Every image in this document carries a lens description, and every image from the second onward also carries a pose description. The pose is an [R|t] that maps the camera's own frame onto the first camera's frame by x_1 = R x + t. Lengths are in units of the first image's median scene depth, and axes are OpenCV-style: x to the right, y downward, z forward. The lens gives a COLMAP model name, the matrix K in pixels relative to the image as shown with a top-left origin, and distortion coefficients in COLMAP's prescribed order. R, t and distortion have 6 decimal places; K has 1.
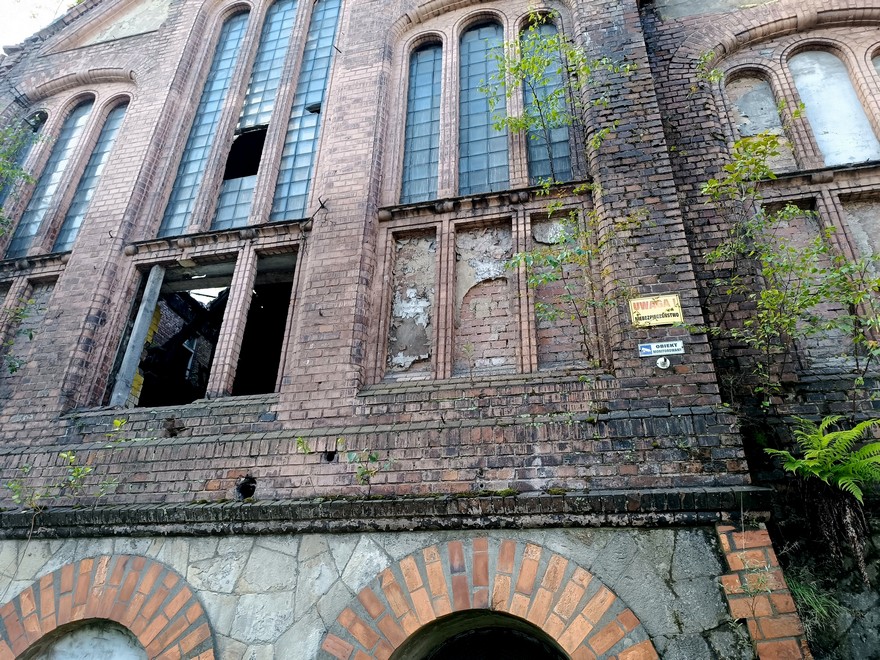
lens RADIAL K [[608.5, 0, 434.5], [0, 608.5, 331.5], [0, 0, 1]] dist [0.038158, -0.040186]
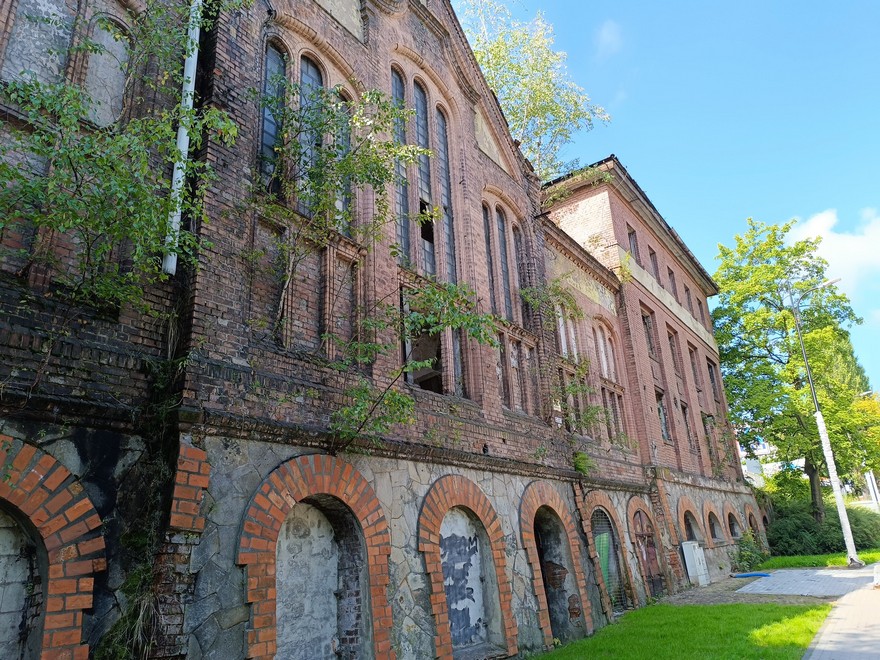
lens RADIAL K [[597.1, 0, 440.3], [0, 597.1, 335.0], [0, 0, 1]] dist [0.042146, -0.044321]
pose [[0.386691, 0.264761, 0.883386, -2.256291], [-0.400101, 0.911220, -0.097964, 0.148727], [-0.830896, -0.315562, 0.458292, 0.270203]]
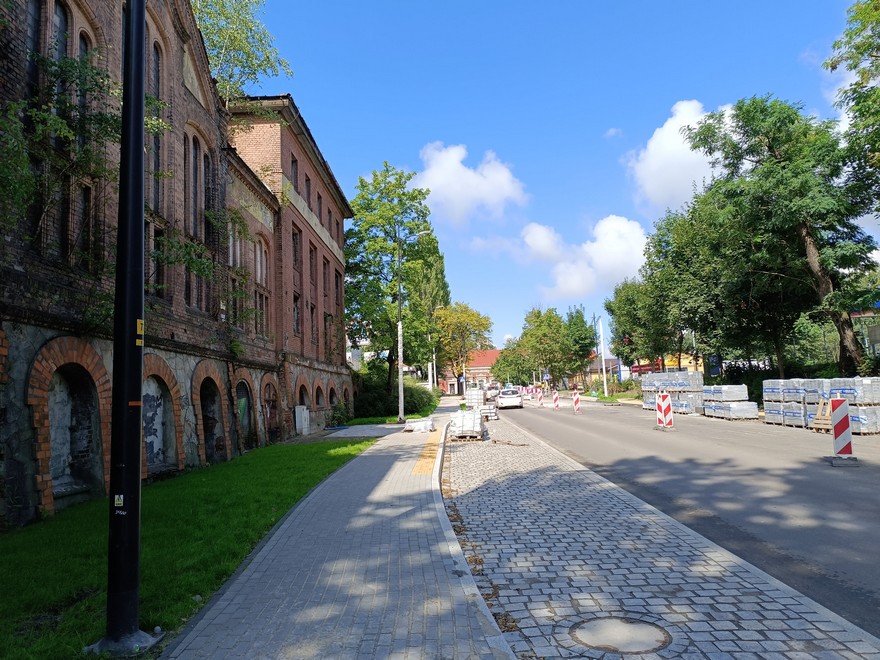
lens RADIAL K [[597.1, 0, 449.2], [0, 597.1, 335.7], [0, 0, 1]] dist [0.042146, -0.044321]
pose [[-0.223262, 0.092039, 0.970403, -3.313552], [-0.445144, 0.876034, -0.185503, 0.186123], [-0.867180, -0.473385, -0.154614, 0.267249]]
